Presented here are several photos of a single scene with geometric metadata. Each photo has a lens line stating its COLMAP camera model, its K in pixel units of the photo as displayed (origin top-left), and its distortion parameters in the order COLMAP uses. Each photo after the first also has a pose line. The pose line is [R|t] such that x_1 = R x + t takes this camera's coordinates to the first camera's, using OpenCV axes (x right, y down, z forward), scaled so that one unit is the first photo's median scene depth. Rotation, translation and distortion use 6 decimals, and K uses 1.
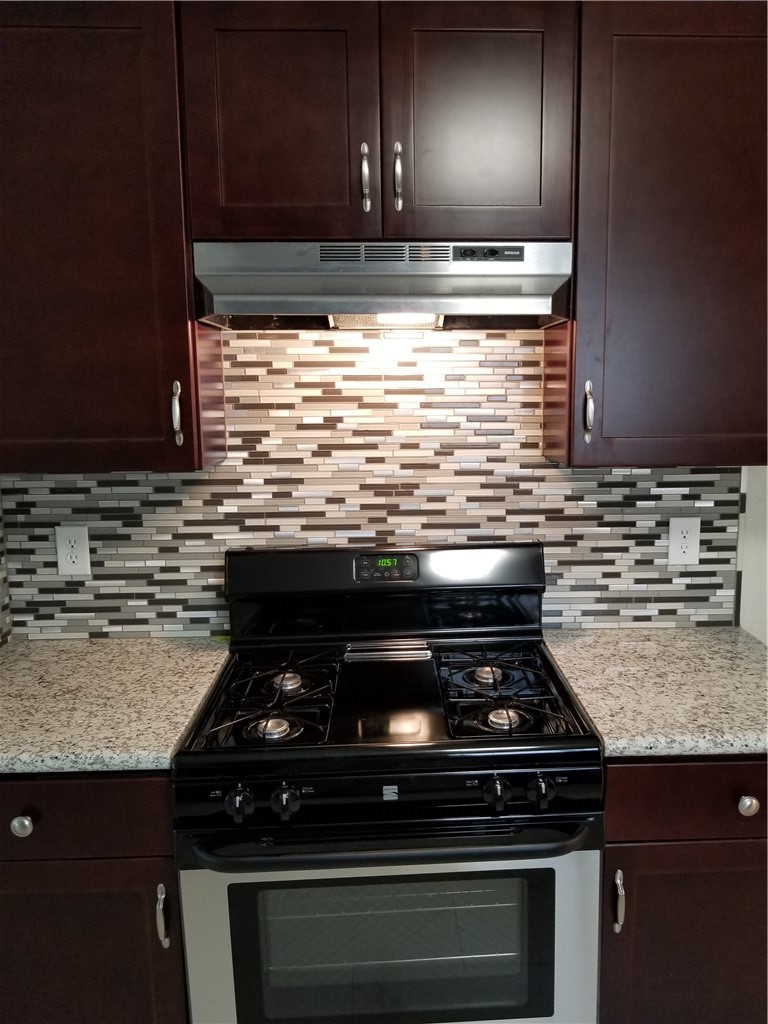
lens RADIAL K [[868.0, 0, 365.2], [0, 868.0, 534.4], [0, 0, 1]] dist [0.010955, 0.001566]
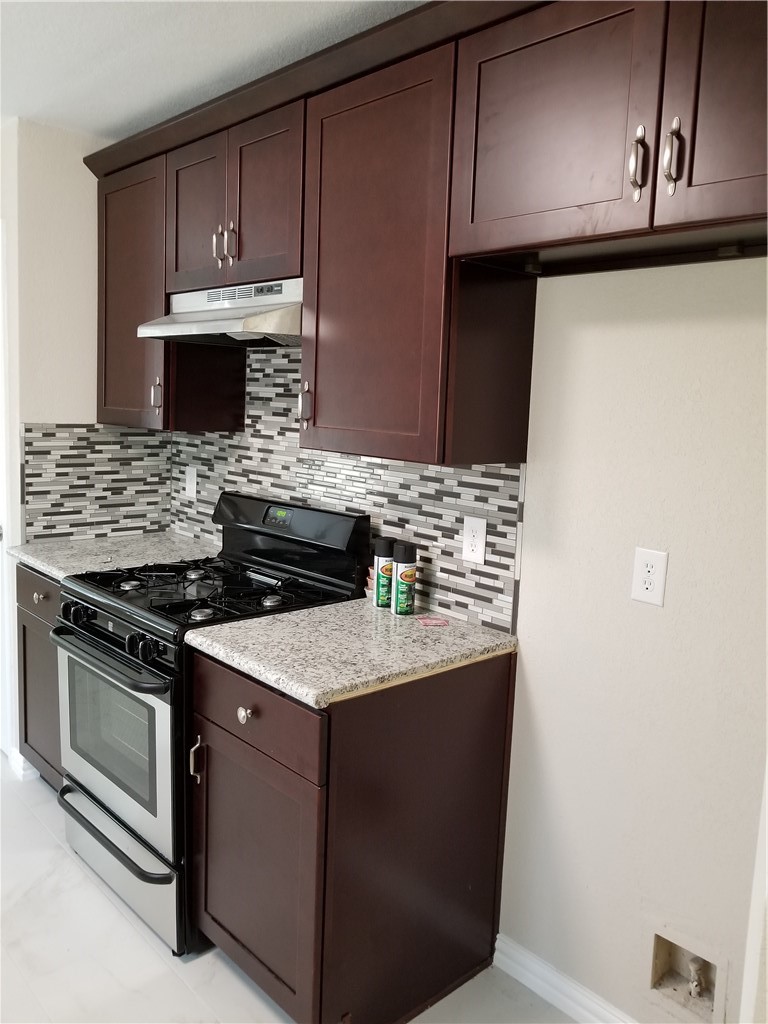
lens RADIAL K [[819.0, 0, 382.0], [0, 819.0, 510.2], [0, 0, 1]] dist [-0.002185, -0.001815]
pose [[0.636619, 0.137011, -0.758910, 1.068859], [-0.184331, 0.982600, 0.022767, -0.030484], [0.748824, 0.125397, 0.650798, 0.266645]]
